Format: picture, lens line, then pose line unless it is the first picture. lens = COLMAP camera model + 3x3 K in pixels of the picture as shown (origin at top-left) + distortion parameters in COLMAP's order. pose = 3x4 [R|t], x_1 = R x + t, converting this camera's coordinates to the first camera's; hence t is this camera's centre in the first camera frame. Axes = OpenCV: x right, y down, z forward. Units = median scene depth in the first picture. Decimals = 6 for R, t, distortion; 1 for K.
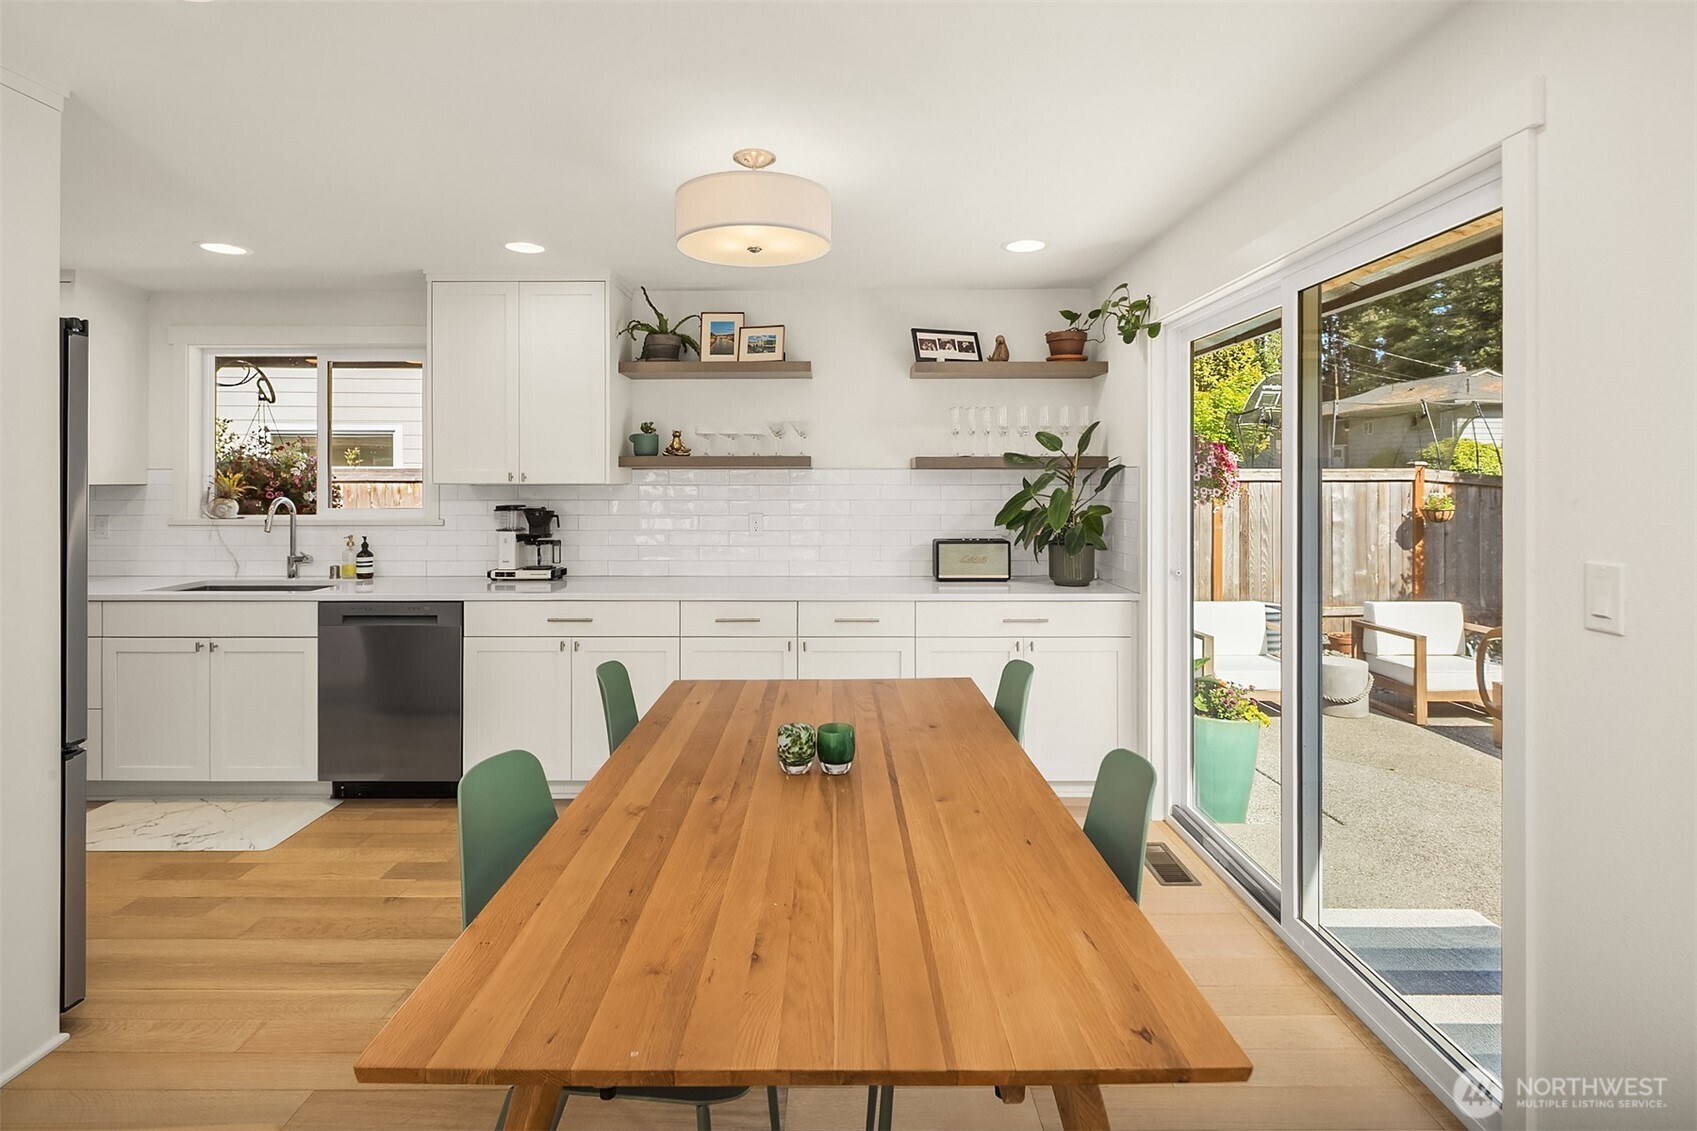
lens RADIAL K [[854.3, 0, 829.2], [0, 854.3, 486.0], [0, 0, 1]] dist [0.002761, -0.000032]
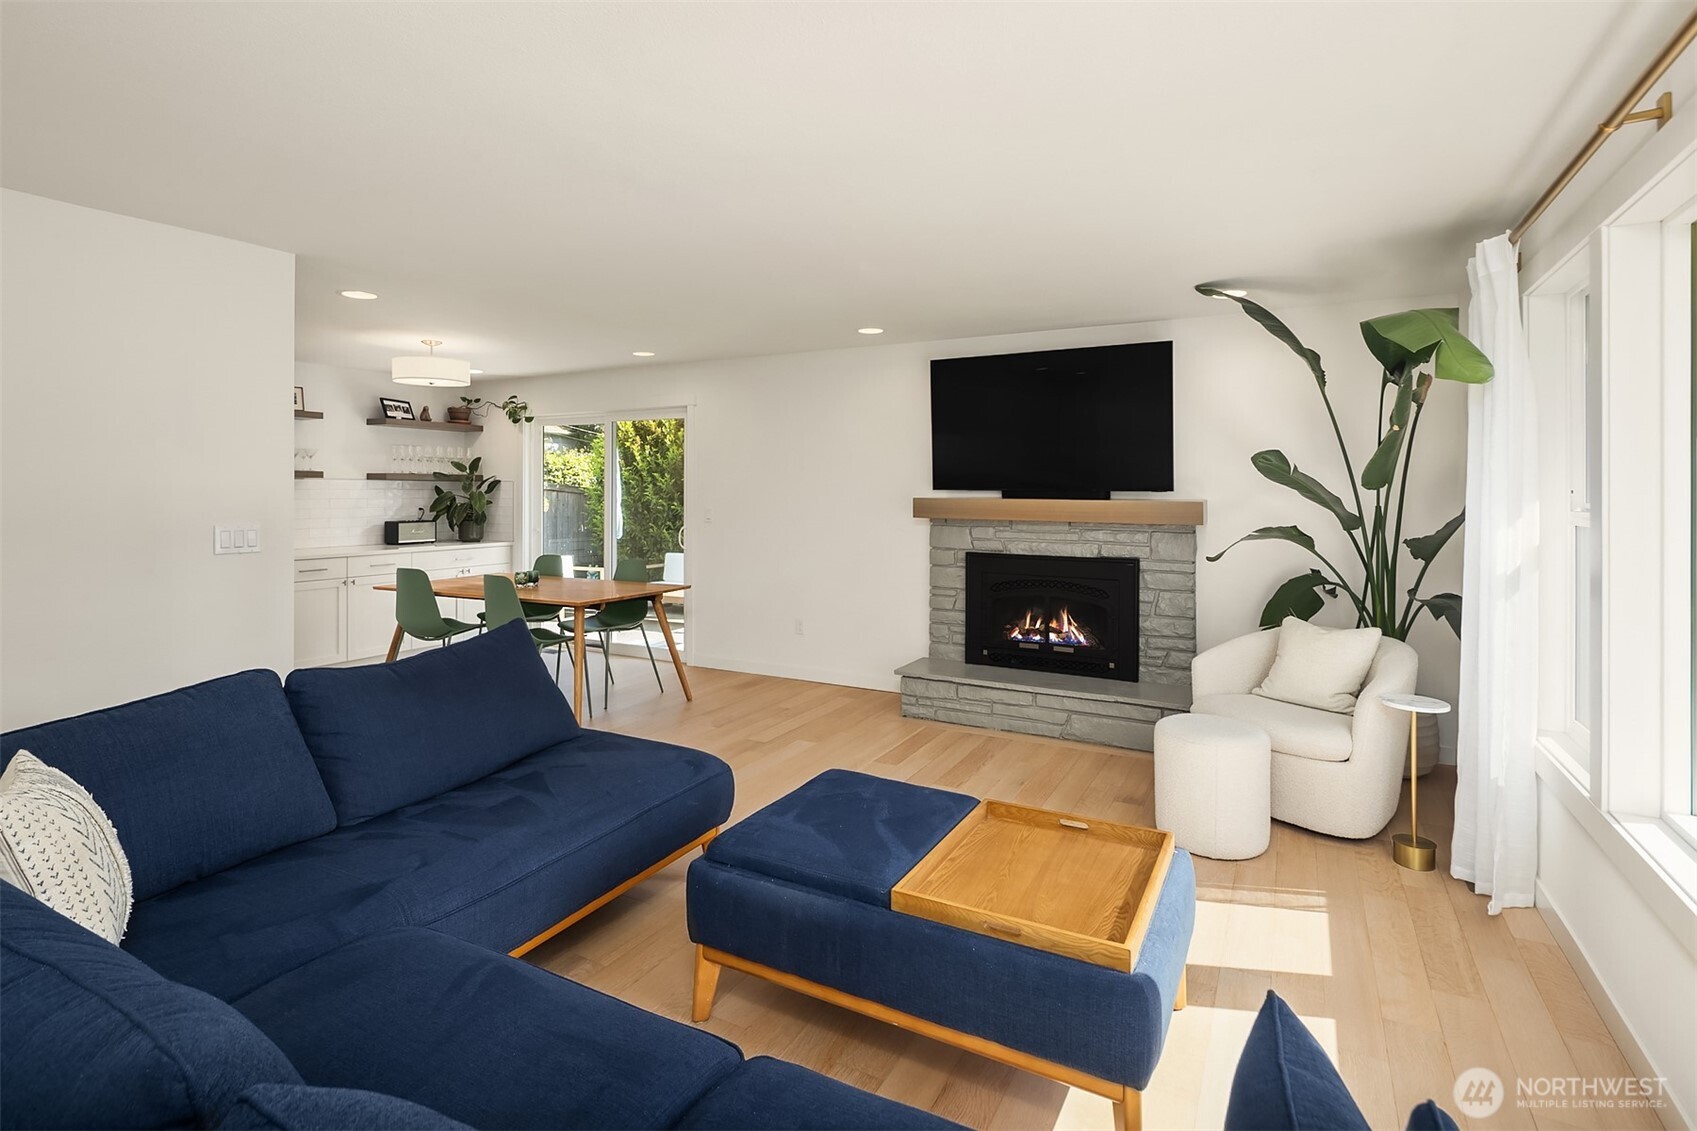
lens RADIAL K [[837.2, 0, 857.0], [0, 837.2, 496.2], [0, 0, 1]] dist [0.002179, -0.000451]
pose [[0.465714, -0.002795, 0.884931, -0.931941], [-0.001364, 0.999992, 0.003876, 0.004443], [-0.884934, -0.003012, 0.465706, -0.613628]]
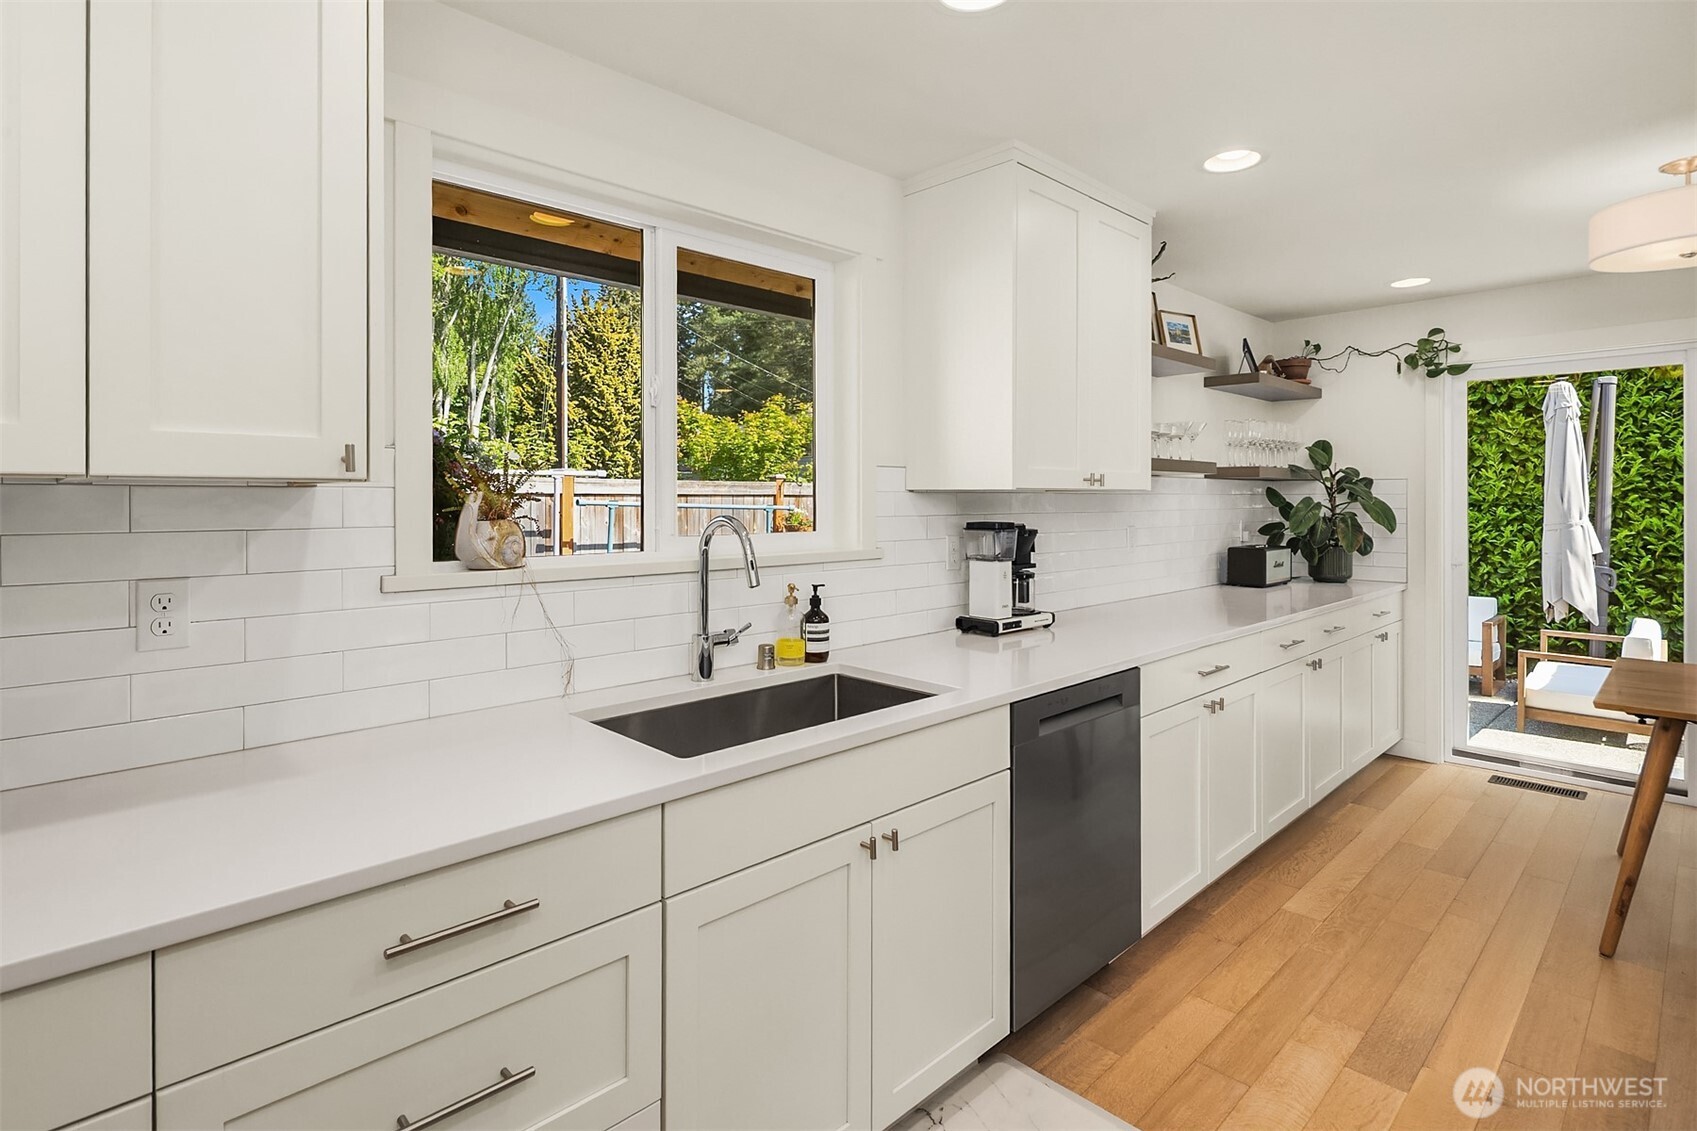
lens RADIAL K [[852.1, 0, 847.9], [0, 852.1, 509.6], [0, 0, 1]] dist [0.000401, -0.000307]
pose [[0.710171, -0.009088, 0.703971, -0.934368], [0.004855, 0.999956, 0.008011, 0.007004], [-0.704013, -0.002271, 0.710184, 0.613145]]
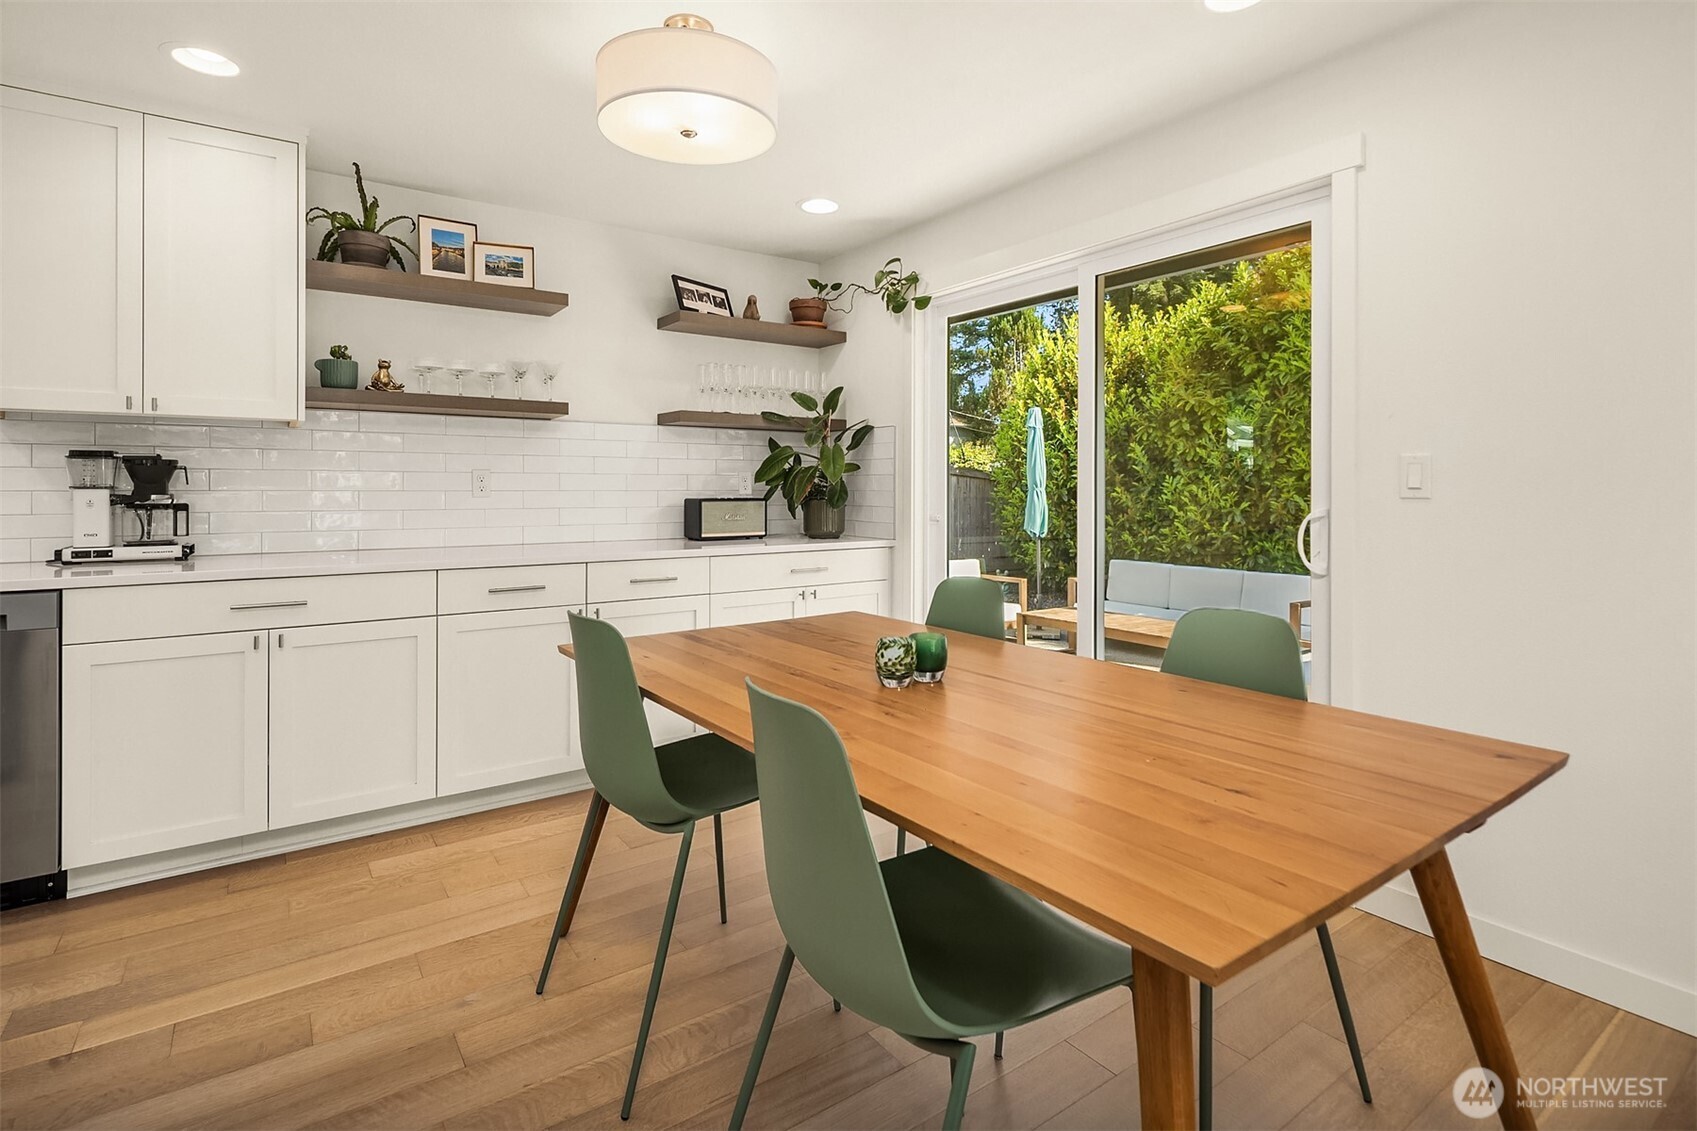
lens RADIAL K [[837.2, 0, 857.0], [0, 837.2, 496.2], [0, 0, 1]] dist [0.002179, -0.000451]
pose [[0.807251, -0.003386, 0.590199, -0.283849], [0.000141, 0.999985, 0.005544, 0.055121], [-0.590209, -0.004392, 0.807239, 0.129957]]
